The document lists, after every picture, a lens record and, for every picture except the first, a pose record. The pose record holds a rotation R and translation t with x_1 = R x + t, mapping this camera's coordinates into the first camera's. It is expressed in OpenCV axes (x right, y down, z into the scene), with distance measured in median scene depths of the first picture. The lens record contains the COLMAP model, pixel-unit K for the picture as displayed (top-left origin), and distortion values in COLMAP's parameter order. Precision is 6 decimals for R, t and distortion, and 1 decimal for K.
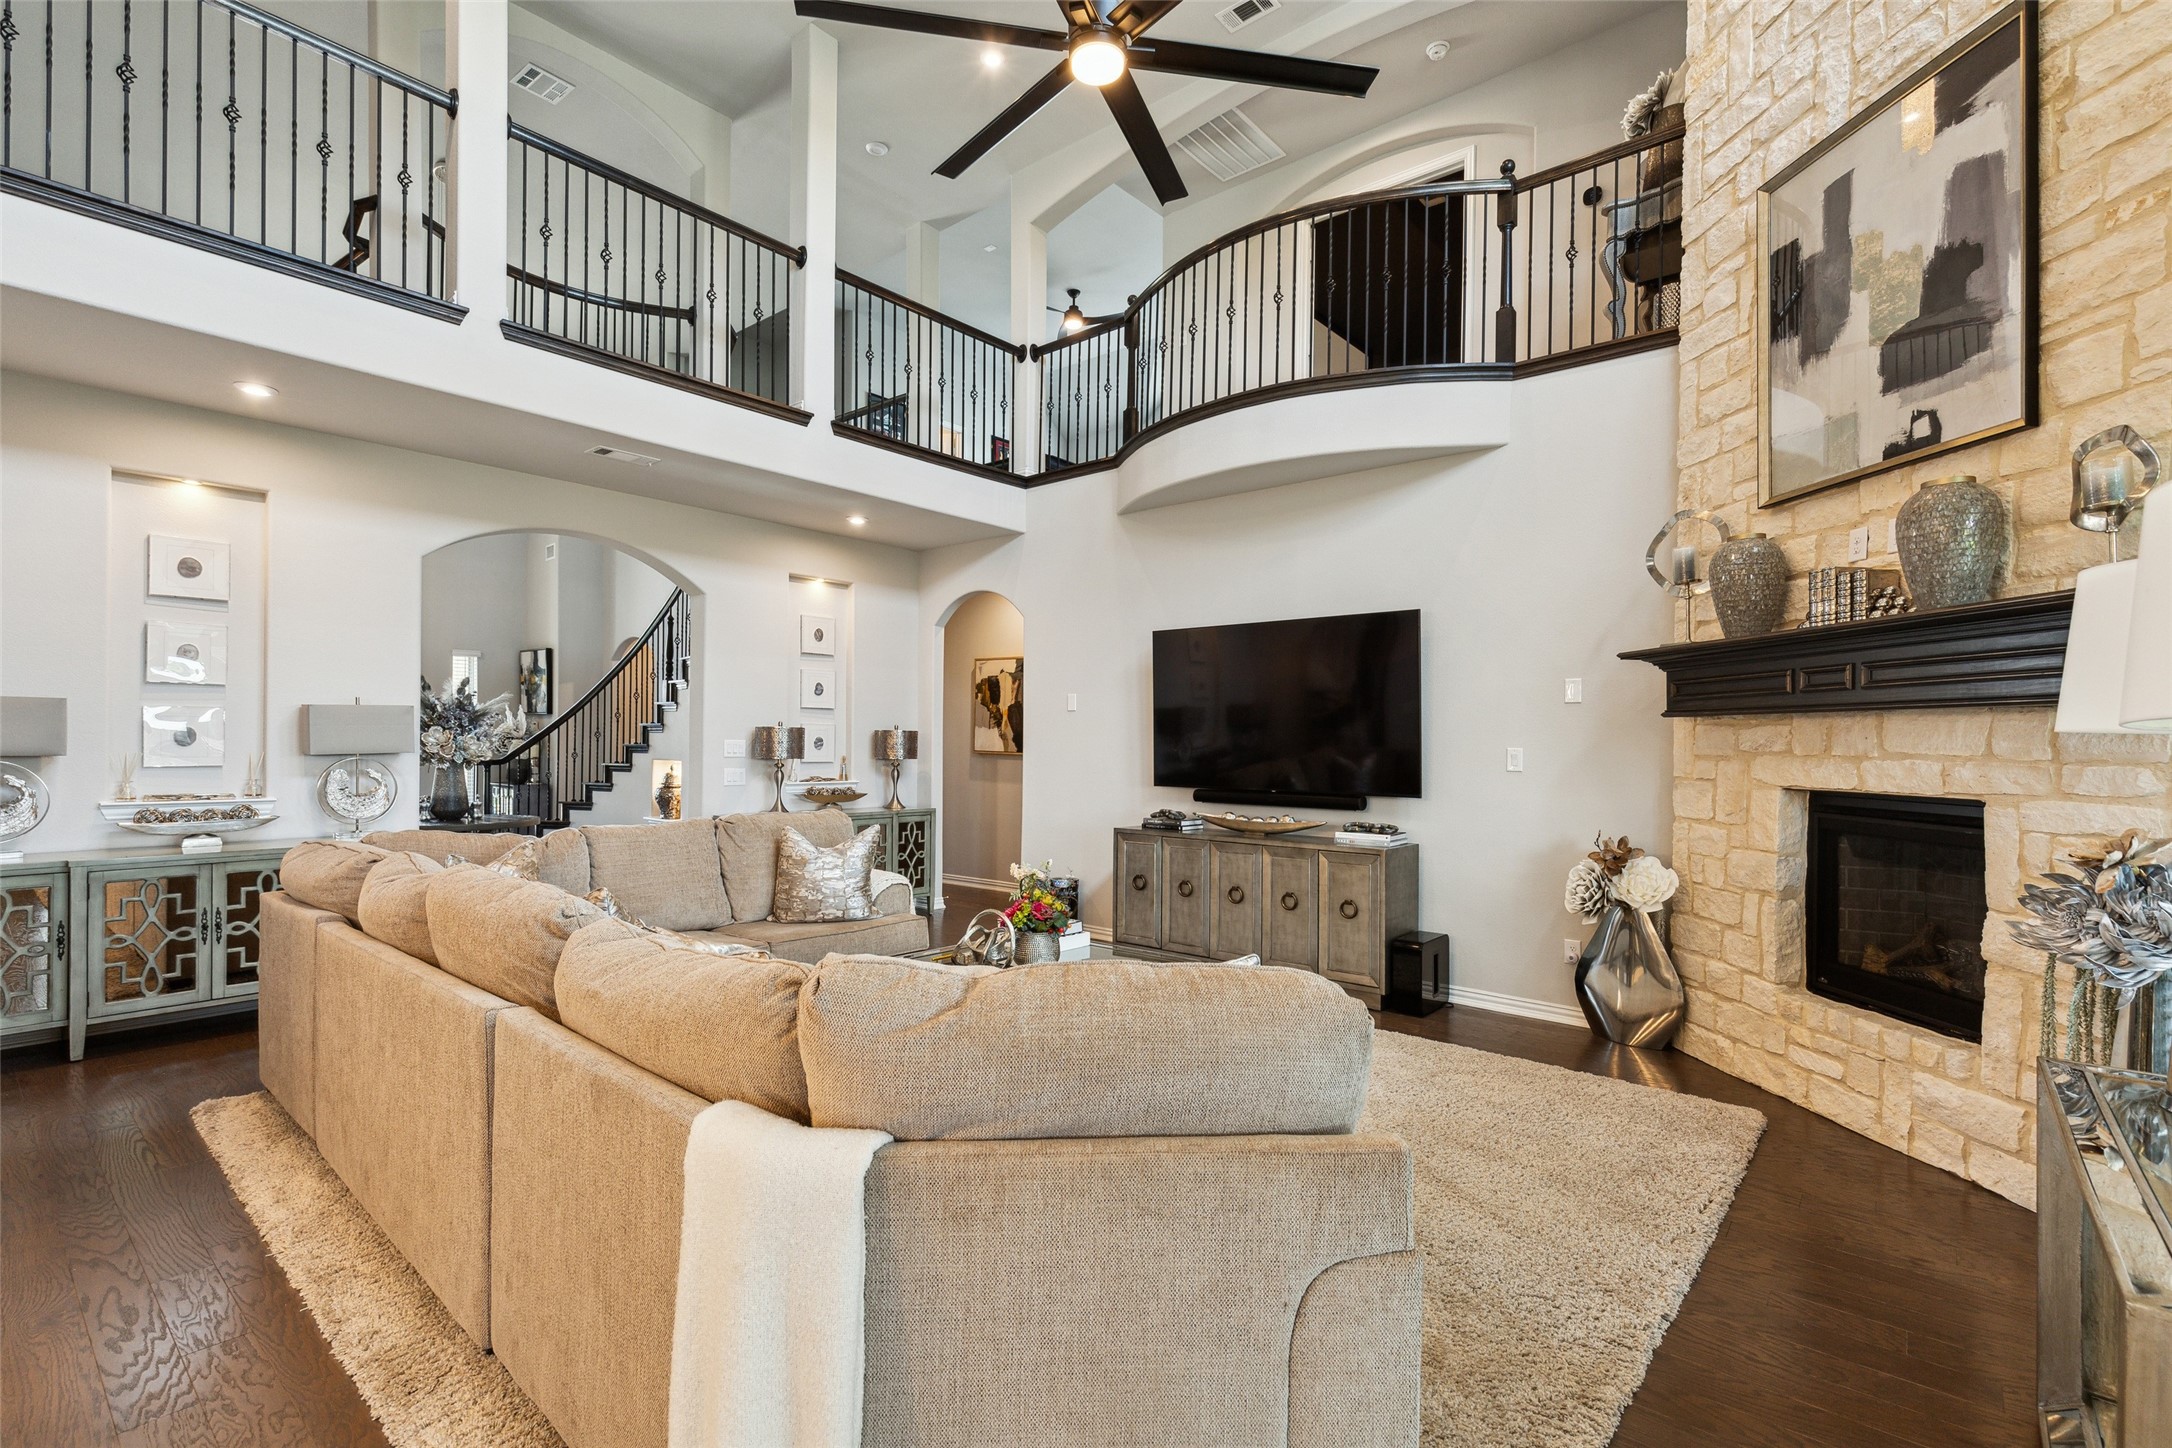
lens RADIAL K [[972.9, 0, 1088.2], [0, 972.9, 749.4], [0, 0, 1]] dist [-0.014084, 0.000162]
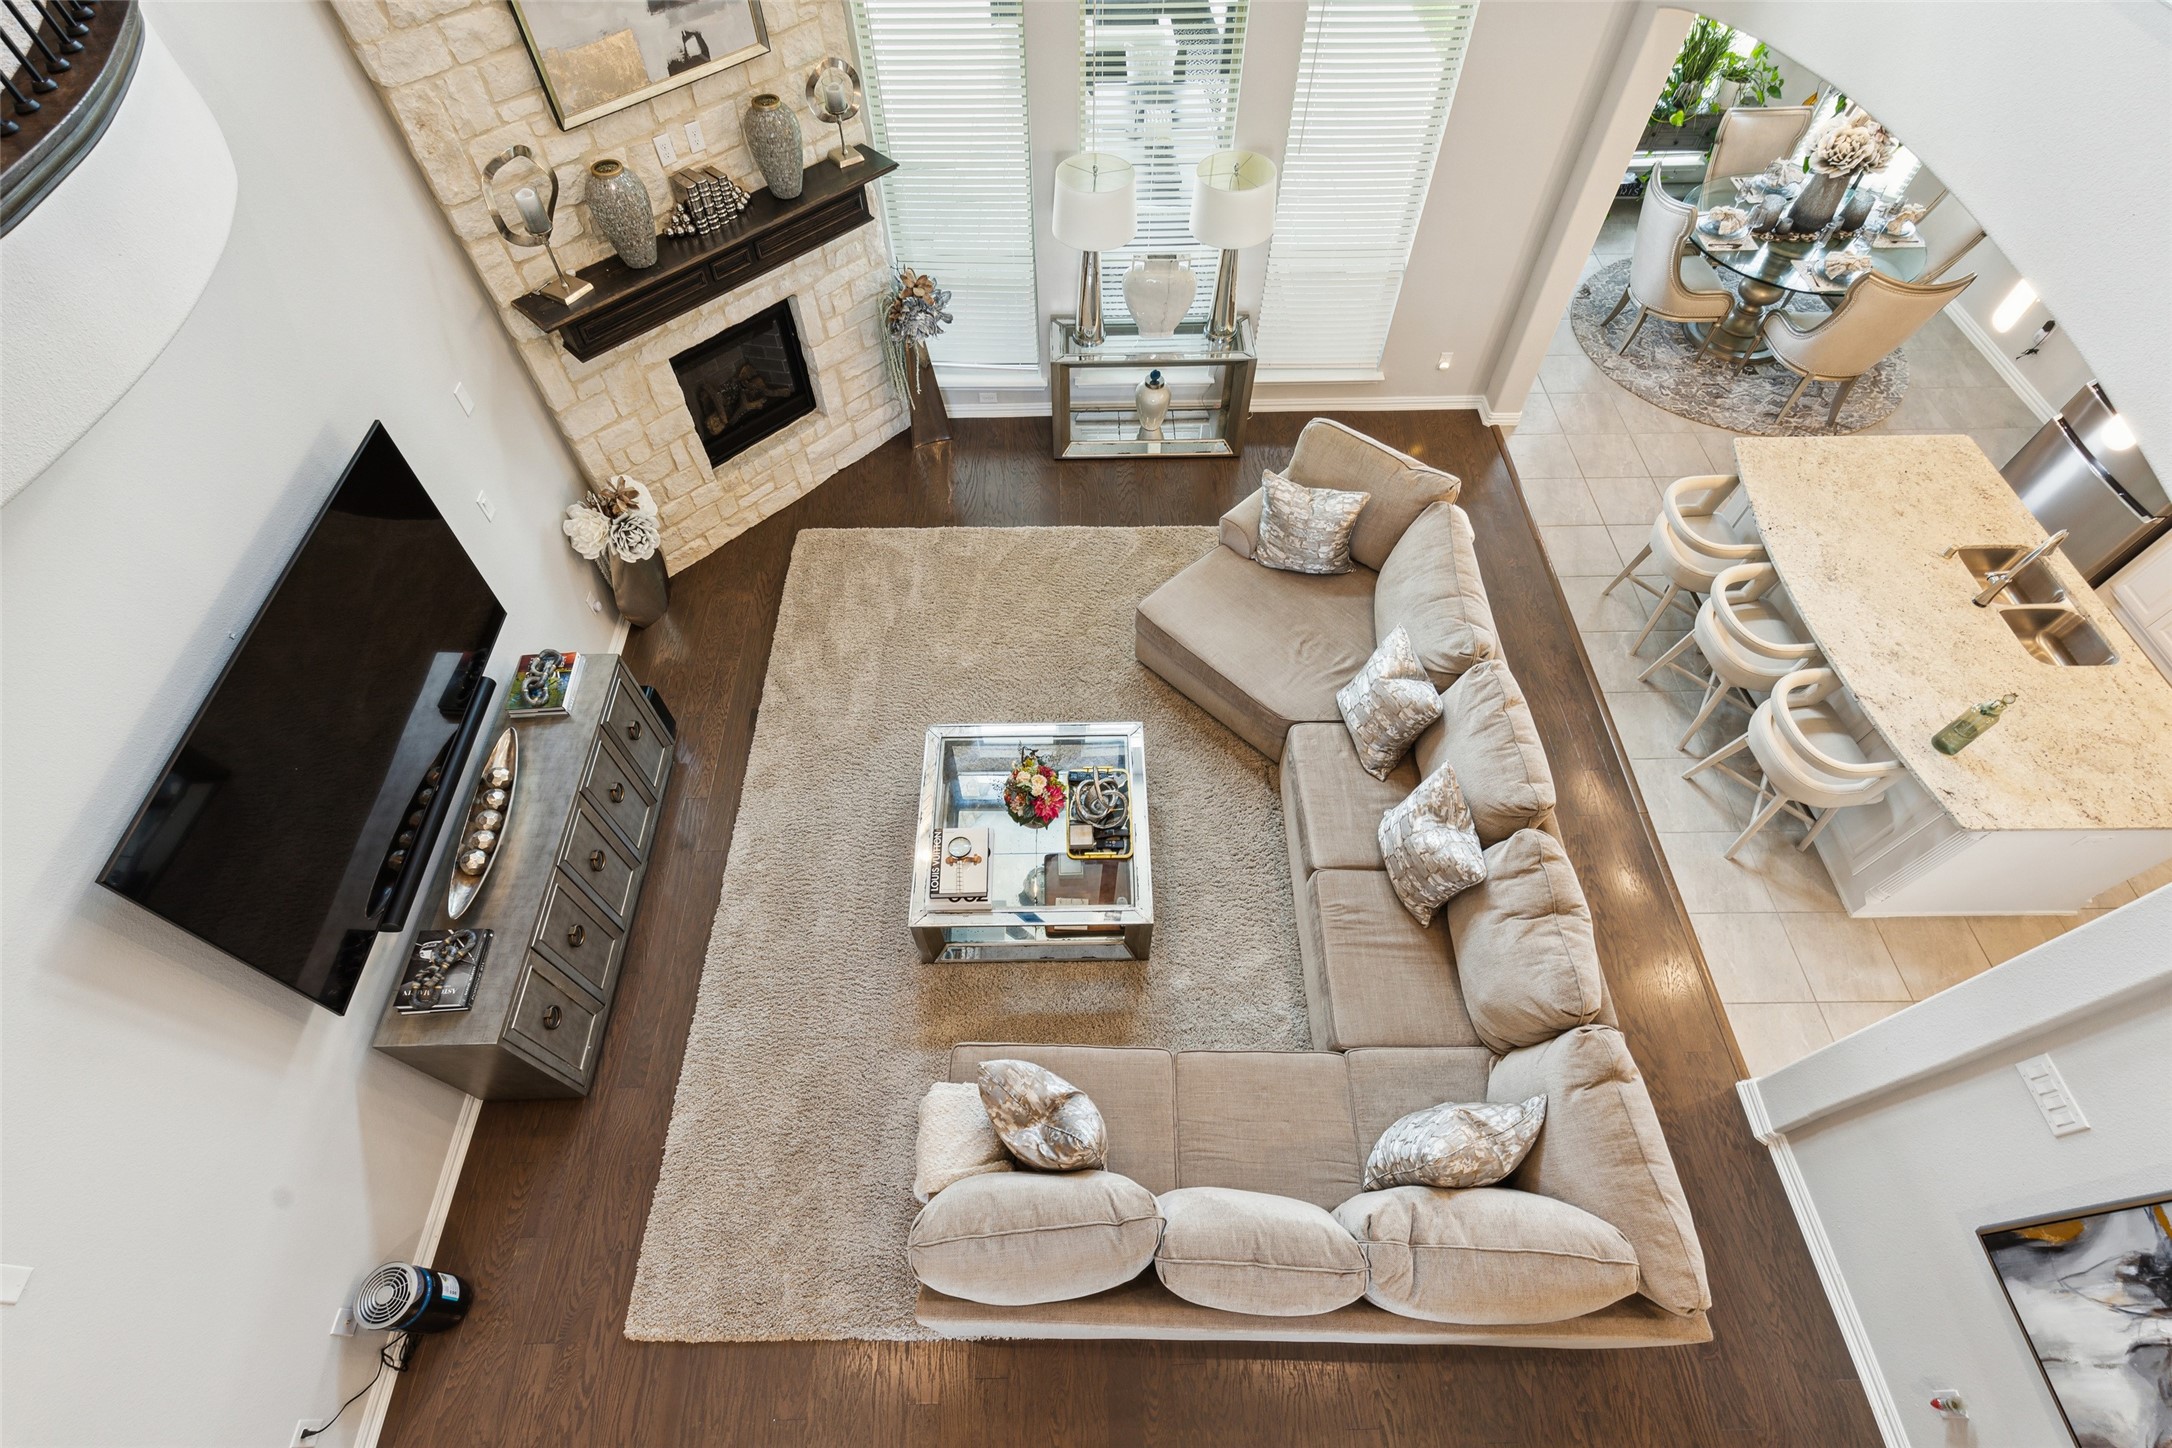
lens RADIAL K [[982.4, 0, 1083.7], [0, 982.4, 734.8], [0, 0, 1]] dist [0.008648, -0.000835]
pose [[-0.661753, -0.624470, 0.414874, -0.324768], [-0.002160, 0.554957, 0.831877, -0.495509], [-0.749719, 0.549600, -0.368593, 0.857730]]
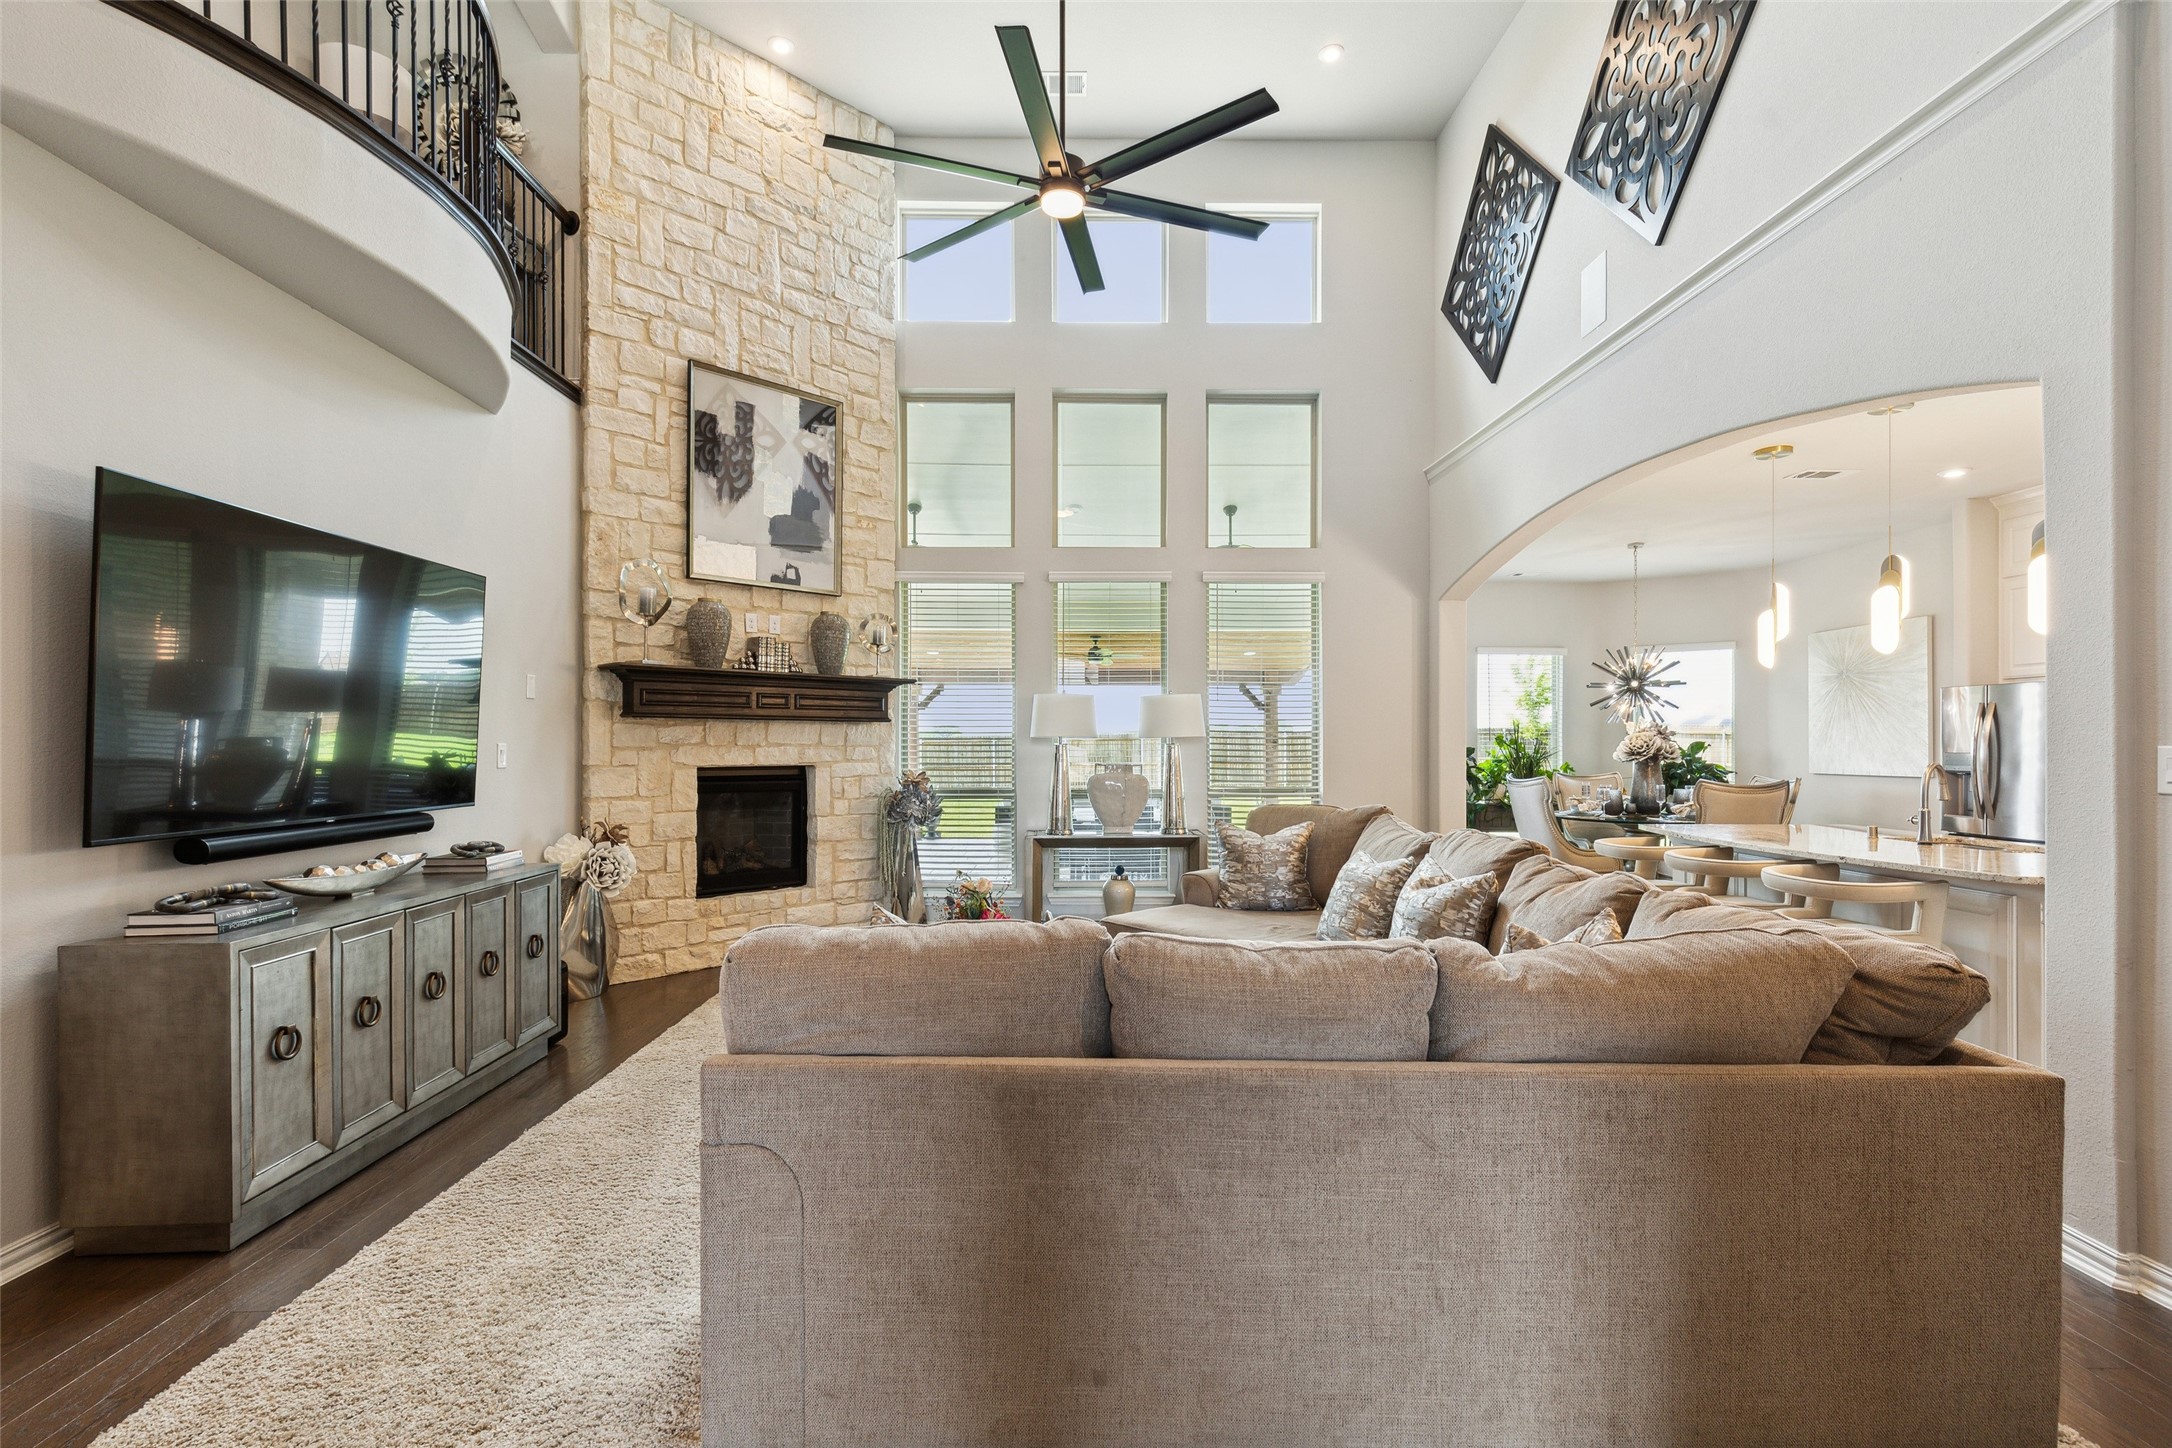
lens RADIAL K [[997.2, 0, 1087.8], [0, 997.2, 734.6], [0, 0, 1]] dist [0.003687, 0.000264]
pose [[-0.666537, -0.006522, 0.745443, -0.545386], [-0.003403, 0.999978, 0.005706, -0.014120], [-0.745464, 0.001267, -0.666545, 1.010638]]
